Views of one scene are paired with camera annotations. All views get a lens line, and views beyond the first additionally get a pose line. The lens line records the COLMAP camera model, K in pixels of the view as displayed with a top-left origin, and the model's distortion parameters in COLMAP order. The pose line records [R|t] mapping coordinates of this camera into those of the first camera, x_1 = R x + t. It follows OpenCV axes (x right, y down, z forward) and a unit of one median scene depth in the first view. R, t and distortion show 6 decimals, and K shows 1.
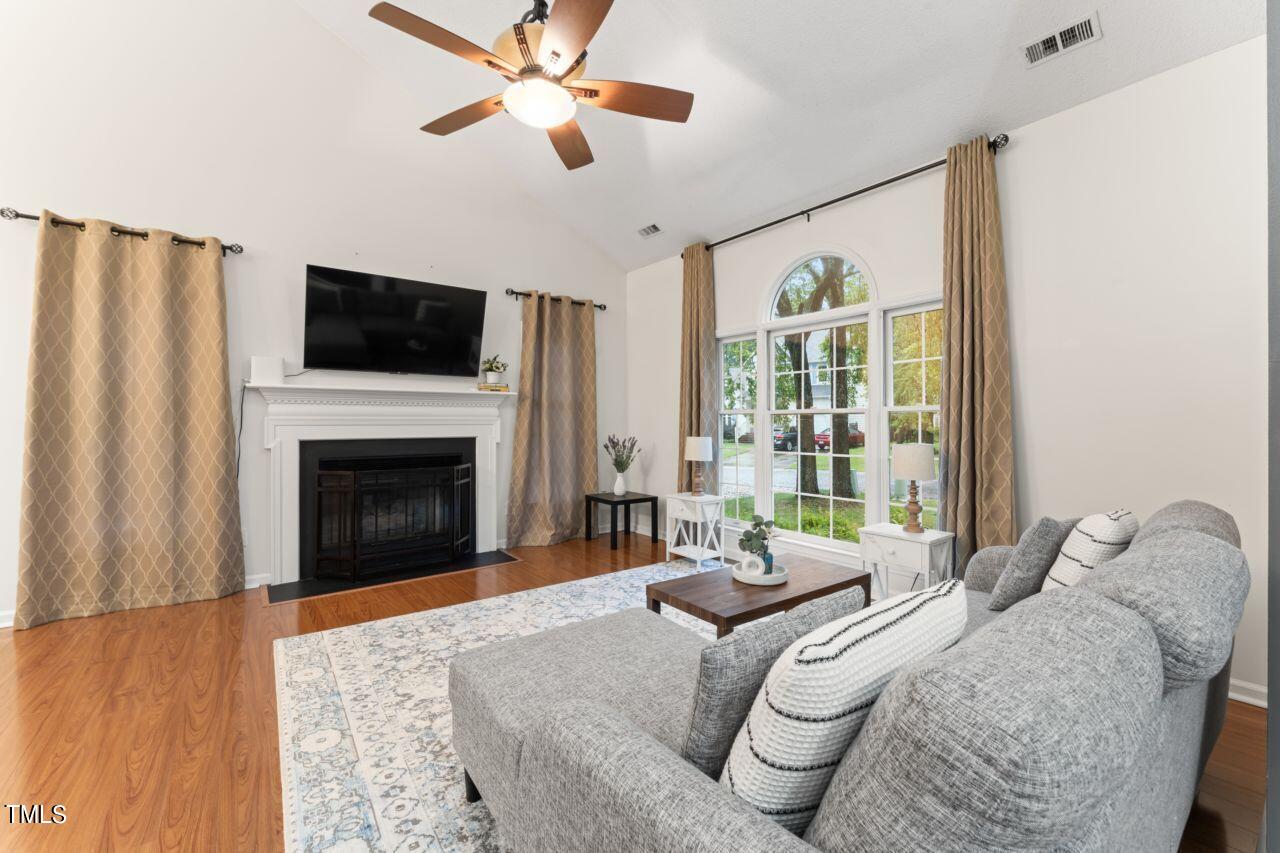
lens RADIAL K [[522.7, 0, 639.1], [0, 522.7, 415.7], [0, 0, 1]] dist [-0.000146, -0.000184]
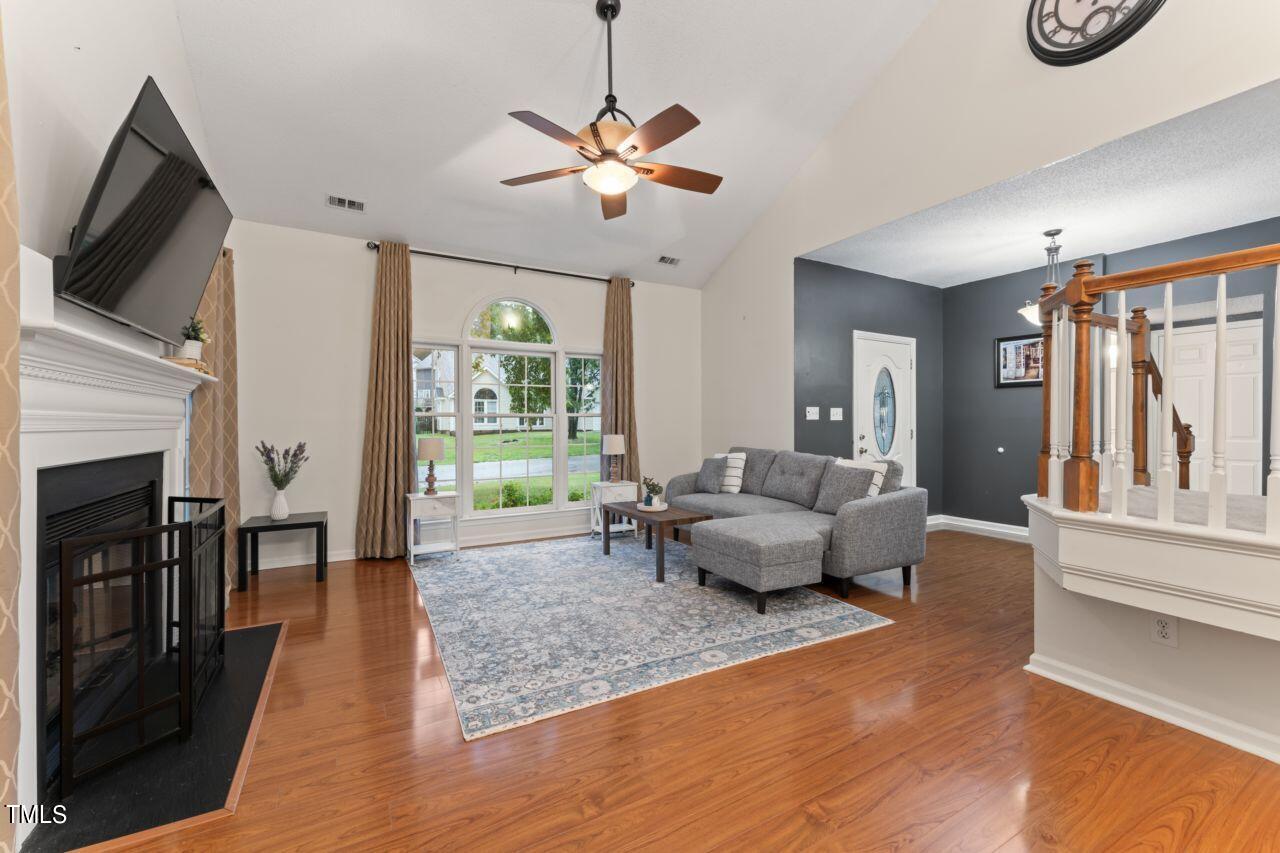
lens RADIAL K [[522.7, 0, 643.0], [0, 522.7, 427.2], [0, 0, 1]] dist [-0.000146, -0.000184]
pose [[0.144729, -0.005850, 0.989454, -1.197287], [-0.005767, 0.999961, 0.006755, 0.012250], [-0.989454, -0.006684, 0.144690, 0.600821]]
